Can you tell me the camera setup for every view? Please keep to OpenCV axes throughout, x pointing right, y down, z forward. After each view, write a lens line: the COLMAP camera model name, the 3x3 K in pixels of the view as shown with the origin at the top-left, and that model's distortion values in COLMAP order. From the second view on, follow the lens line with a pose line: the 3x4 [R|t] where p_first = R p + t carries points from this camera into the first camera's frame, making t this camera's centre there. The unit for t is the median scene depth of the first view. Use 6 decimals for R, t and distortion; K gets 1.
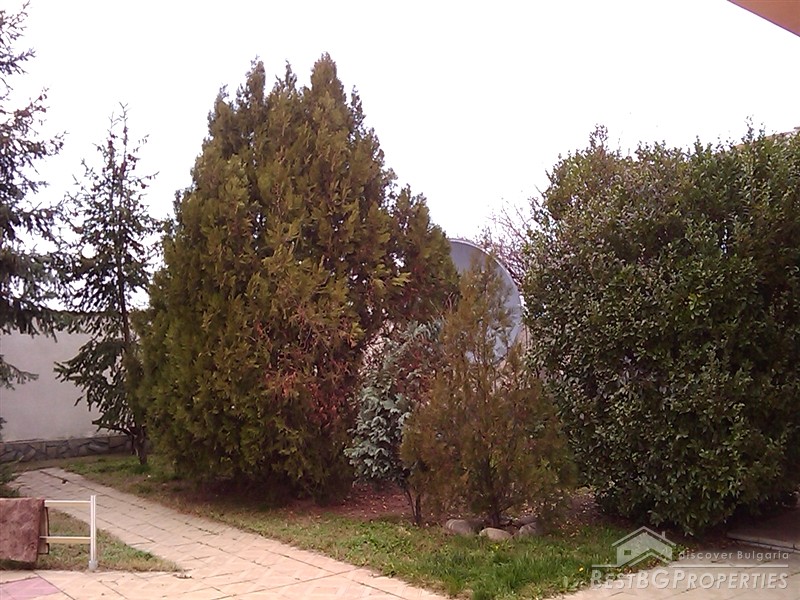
lens RADIAL K [[838.1, 0, 415.7], [0, 838.1, 298.3], [0, 0, 1]] dist [-0.017432, -0.065457]
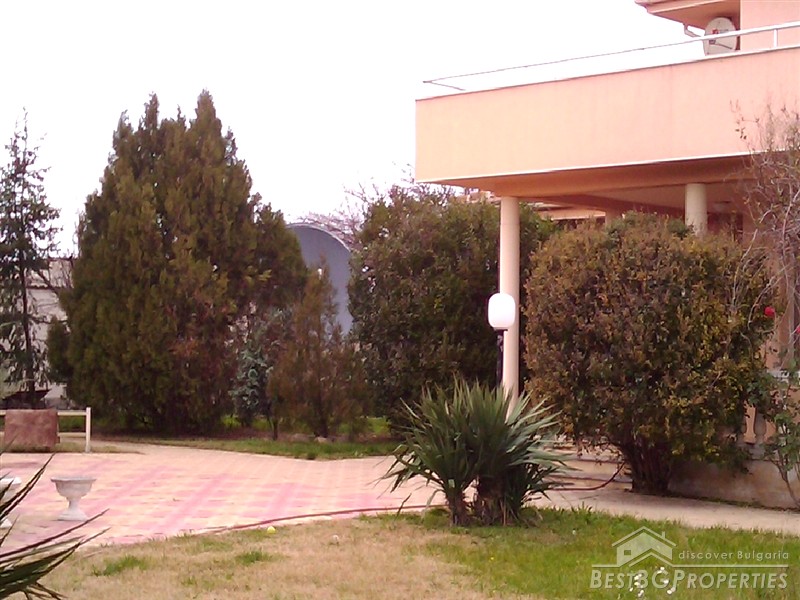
lens RADIAL K [[1763.2, 0, 400.0], [0, 1763.2, 300.0], [0, 0, 1]] dist [-0.106450, 0.371016]
pose [[0.994779, 0.024594, 0.099049, -0.084004], [-0.030696, 0.997693, 0.060555, -0.170403], [-0.097331, -0.063280, 0.993238, -1.995586]]
